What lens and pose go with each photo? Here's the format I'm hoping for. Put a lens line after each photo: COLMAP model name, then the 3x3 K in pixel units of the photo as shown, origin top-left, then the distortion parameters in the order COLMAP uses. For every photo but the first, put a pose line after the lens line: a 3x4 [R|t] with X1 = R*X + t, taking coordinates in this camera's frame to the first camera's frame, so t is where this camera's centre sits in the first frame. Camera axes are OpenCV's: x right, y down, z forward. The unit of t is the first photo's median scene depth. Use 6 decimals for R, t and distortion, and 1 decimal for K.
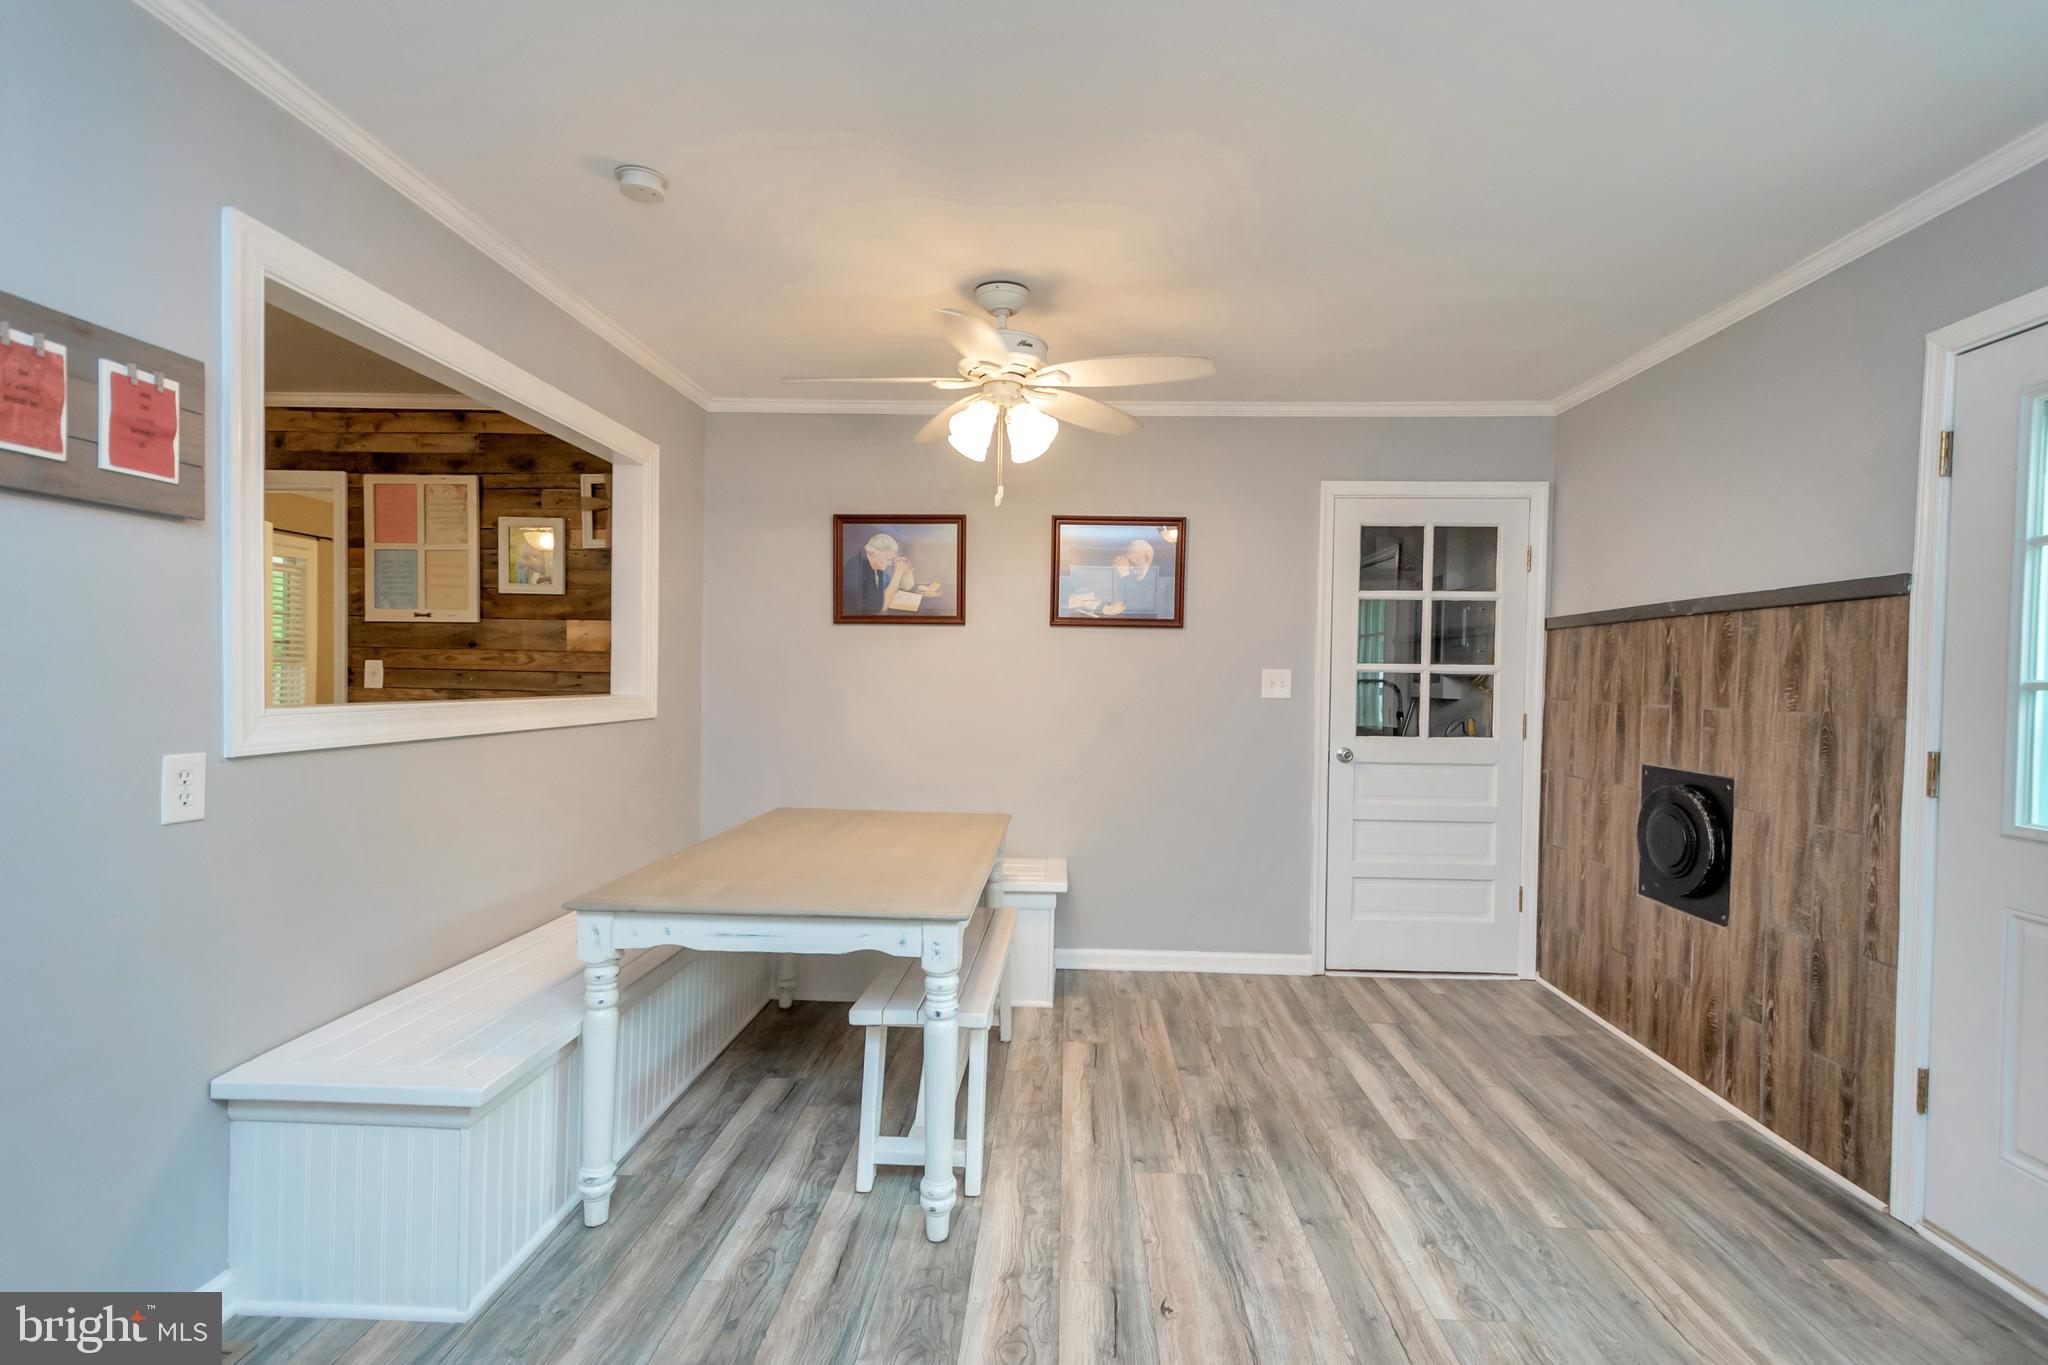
lens RADIAL K [[923.4, 0, 1030.0], [0, 923.4, 697.5], [0, 0, 1]] dist [0.020181, -0.005915]
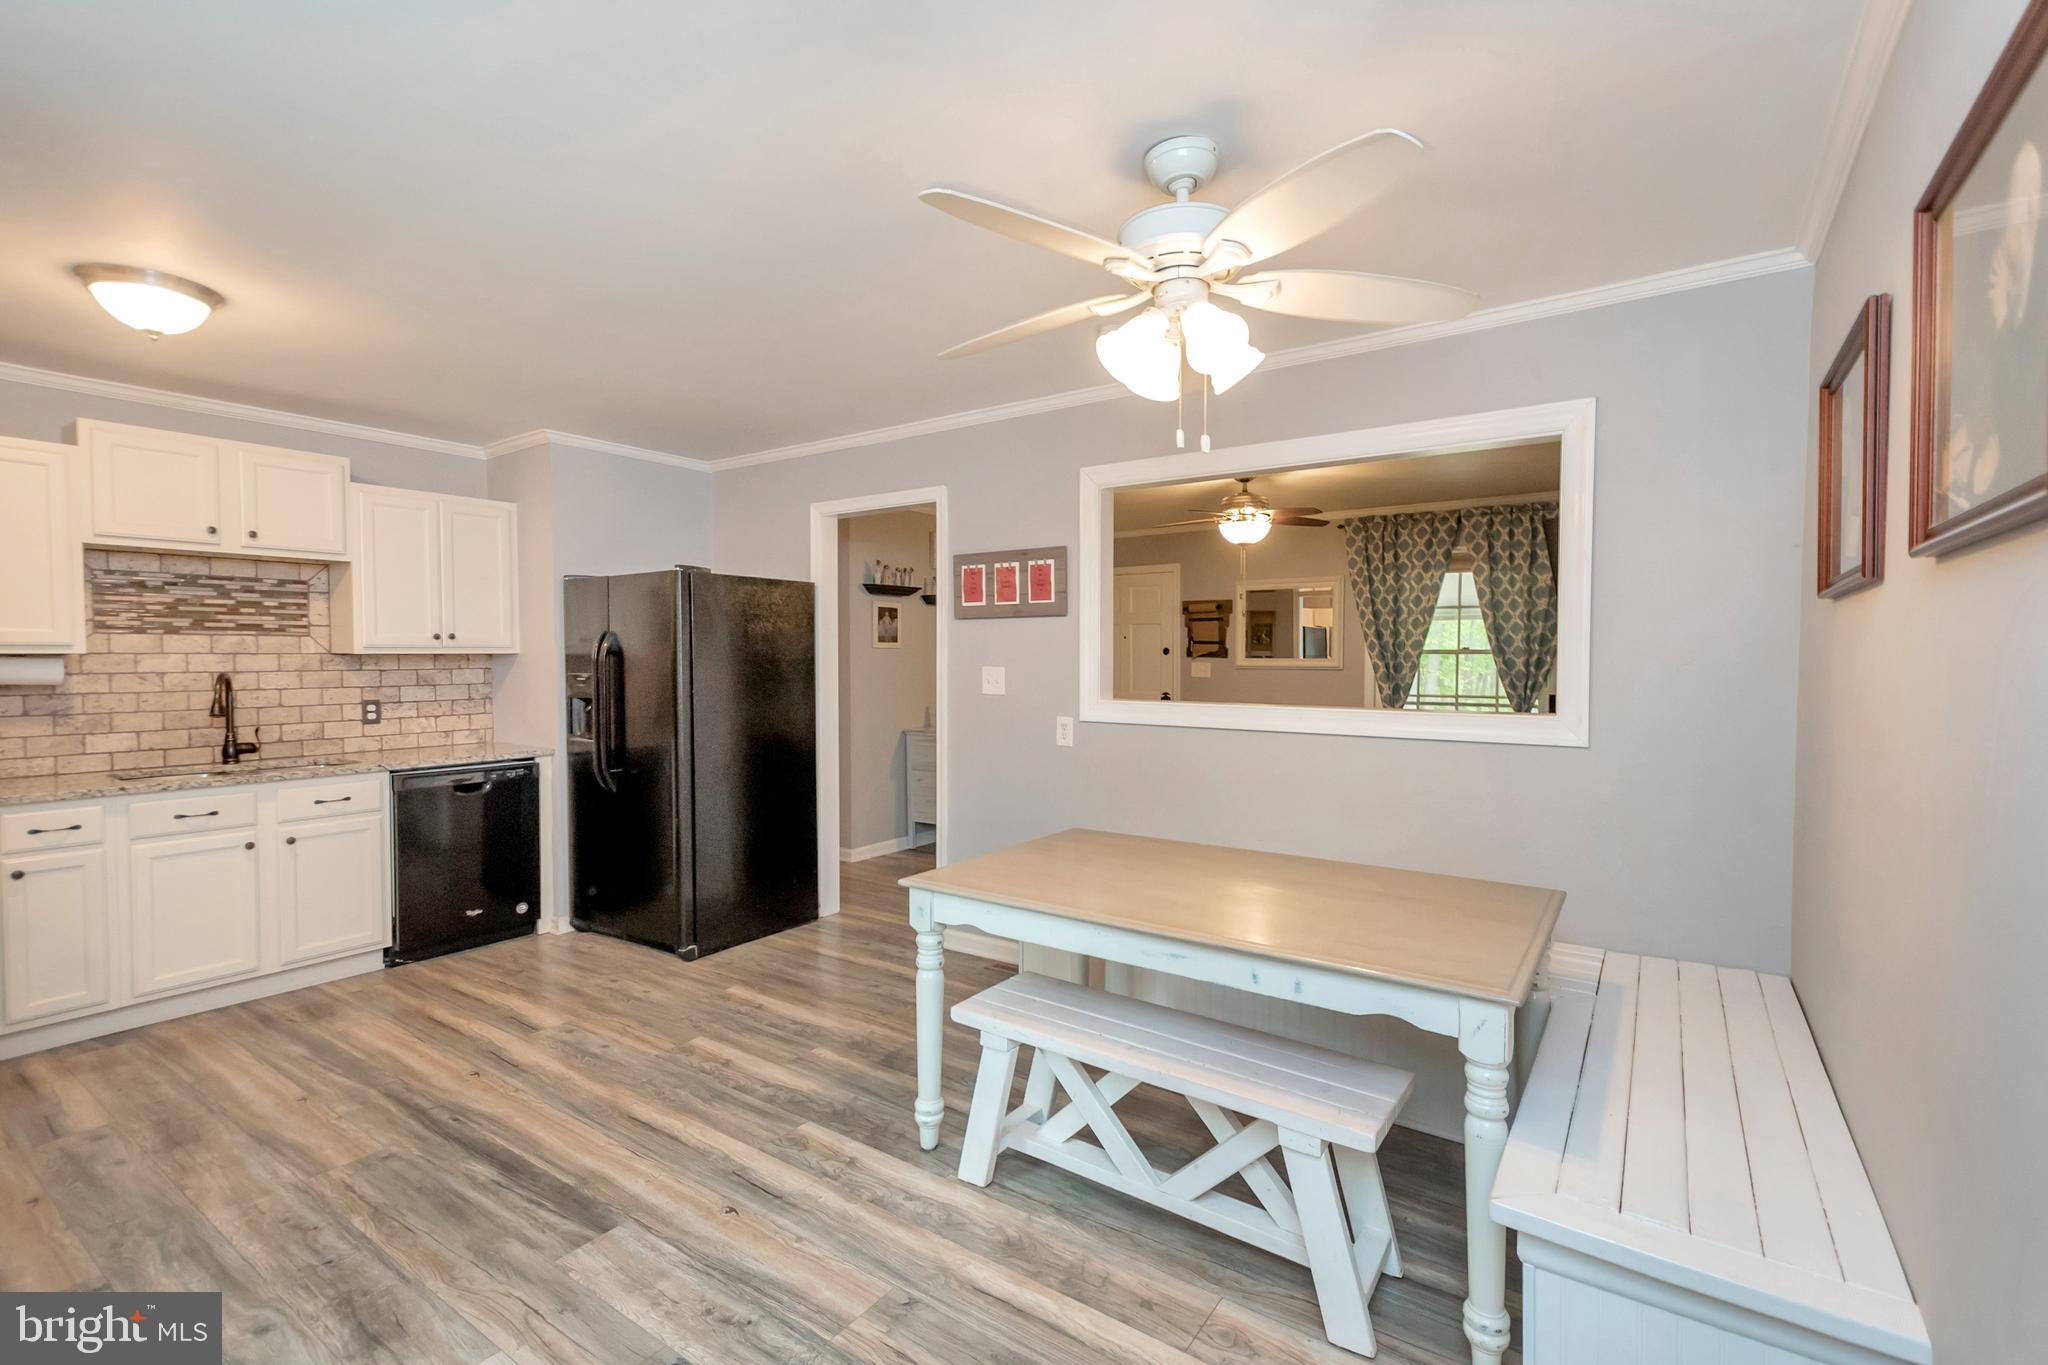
lens RADIAL K [[923.4, 0, 1038.0], [0, 923.4, 681.1], [0, 0, 1]] dist [0.020181, -0.005915]
pose [[-0.536440, -0.001033, -0.843938, 0.437438], [-0.030006, 0.999390, 0.017849, -0.028021], [0.843405, 0.034899, -0.536144, 0.901234]]
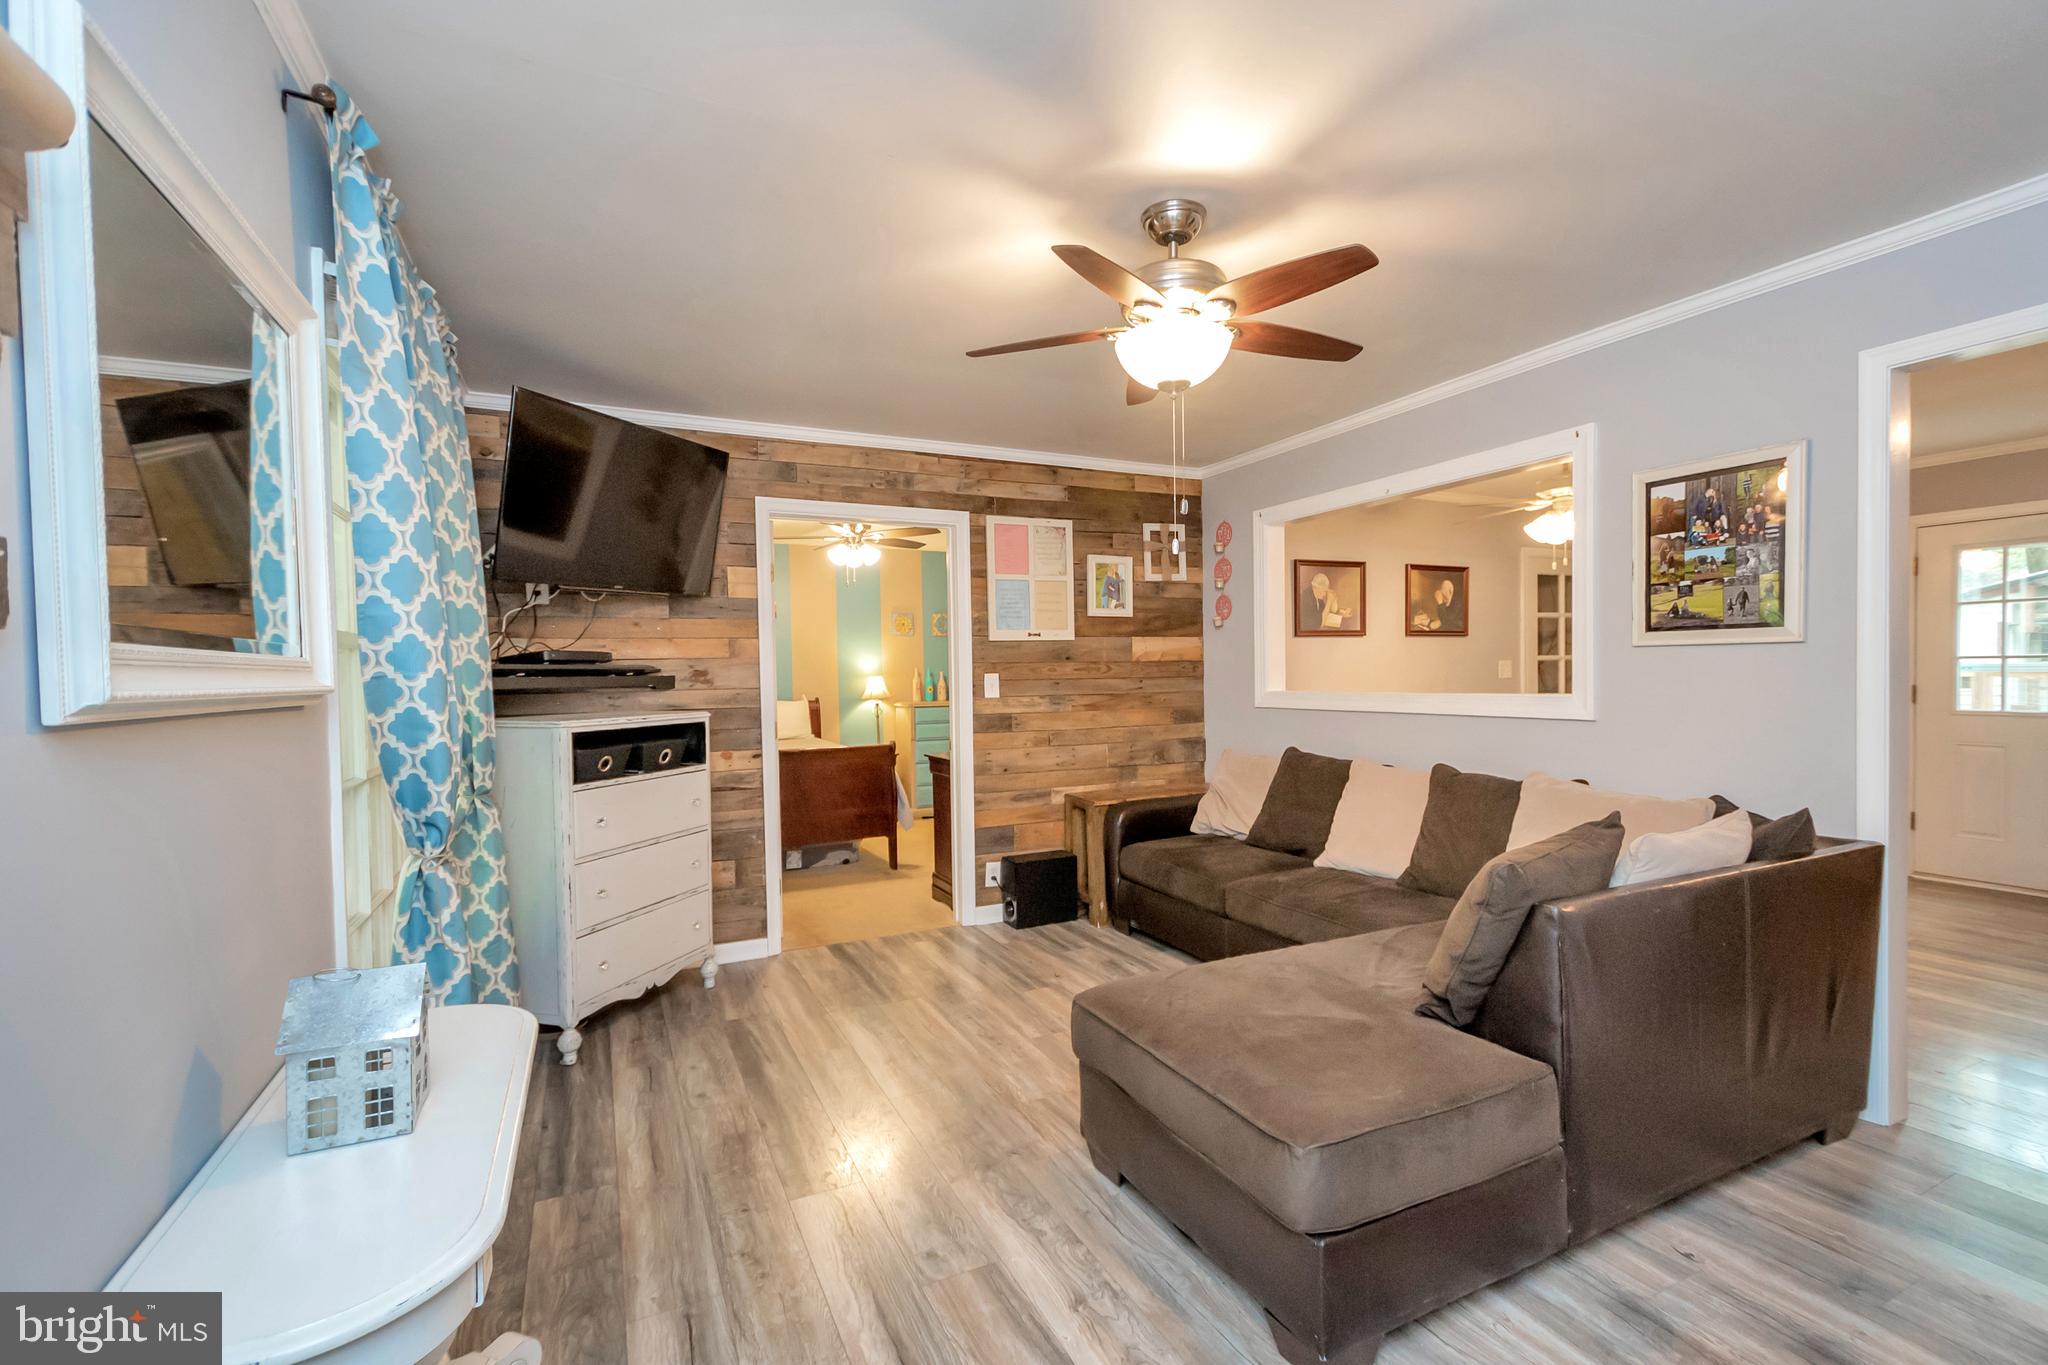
lens RADIAL K [[923.4, 0, 1034.3], [0, 923.4, 708.4], [0, 0, 1]] dist [0.020181, -0.005915]
pose [[0.871993, -0.052983, 0.486643, -1.241375], [0.042261, 0.998562, 0.032993, -0.033309], [-0.487691, -0.008204, 0.872978, -0.042795]]
